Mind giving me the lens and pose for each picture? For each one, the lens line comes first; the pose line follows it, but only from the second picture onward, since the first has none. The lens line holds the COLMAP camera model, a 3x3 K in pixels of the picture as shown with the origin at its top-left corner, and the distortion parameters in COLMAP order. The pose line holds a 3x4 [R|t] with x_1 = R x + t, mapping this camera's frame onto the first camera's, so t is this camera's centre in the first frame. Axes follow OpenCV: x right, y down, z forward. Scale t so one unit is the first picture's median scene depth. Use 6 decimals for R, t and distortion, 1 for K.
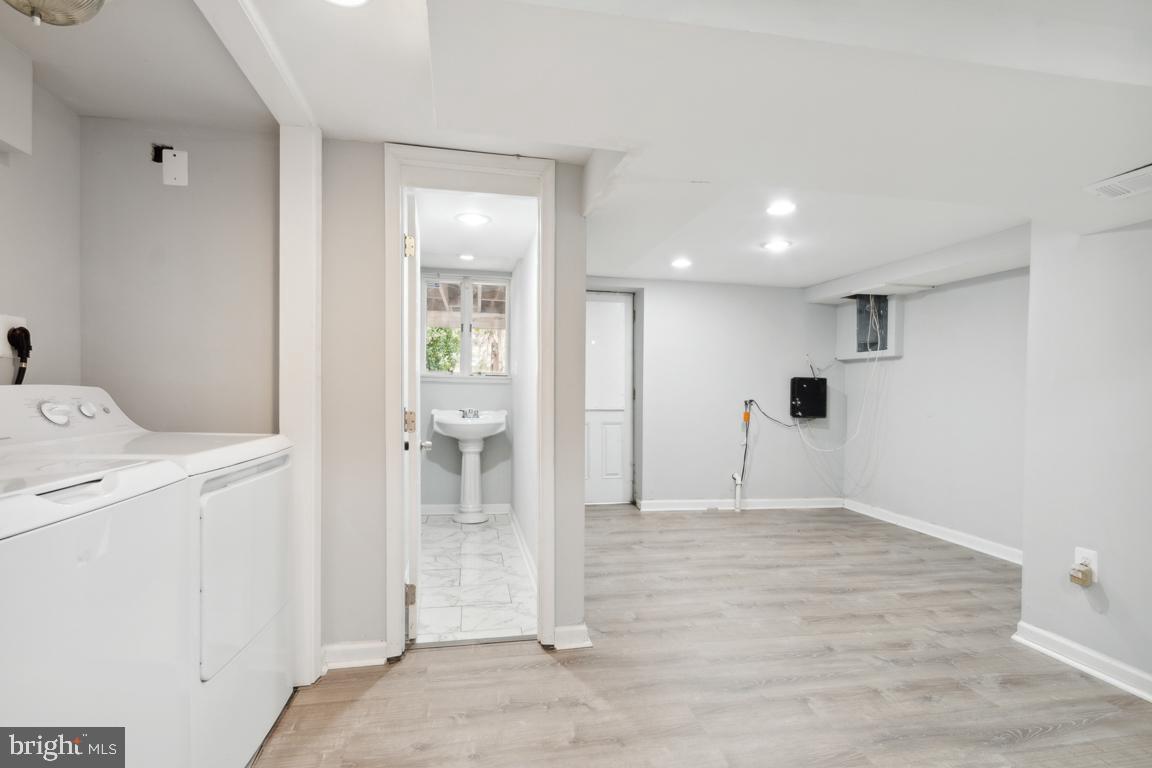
lens RADIAL K [[543.8, 0, 576.2], [0, 543.8, 378.4], [0, 0, 1]] dist [0.012822, -0.009635]
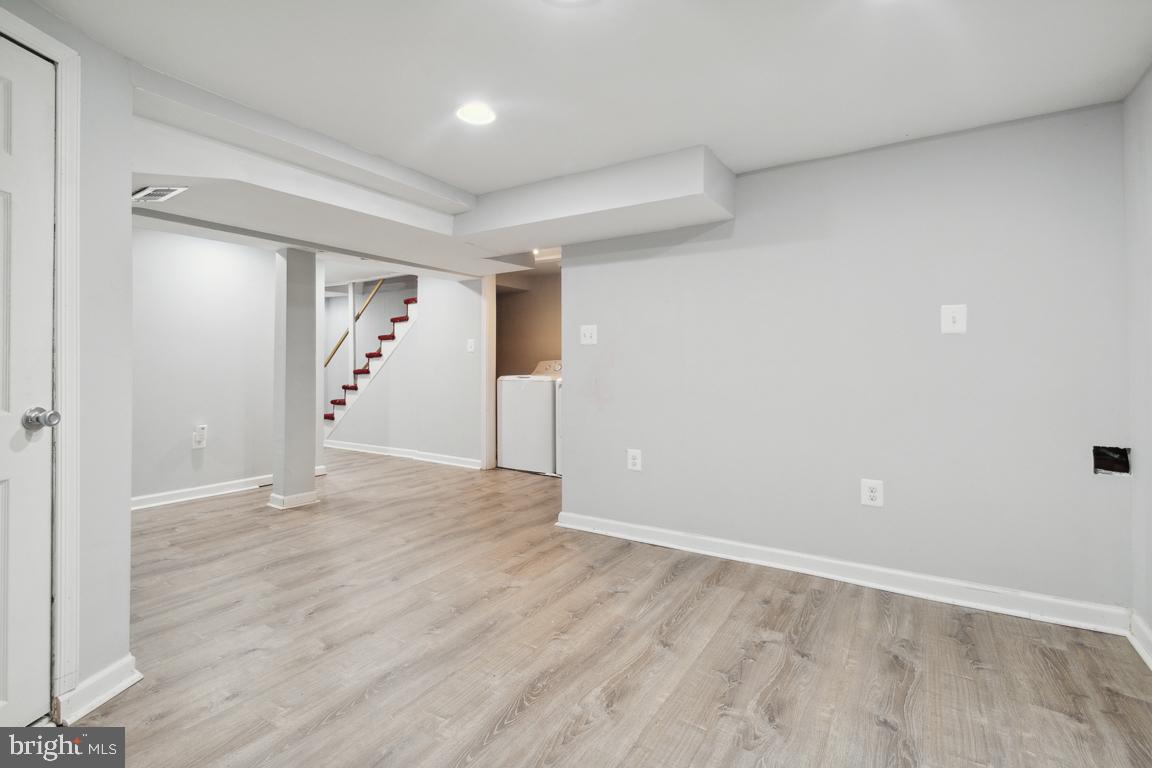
lens RADIAL K [[510.1, 0, 576.0], [0, 510.1, 384.0], [0, 0, 1]] dist [0.000093, 0.000031]
pose [[-0.685317, 0.009297, -0.728185, 0.717284], [-0.000437, 0.999913, 0.013178, 0.084669], [0.728245, 0.009349, -0.685254, 1.470565]]
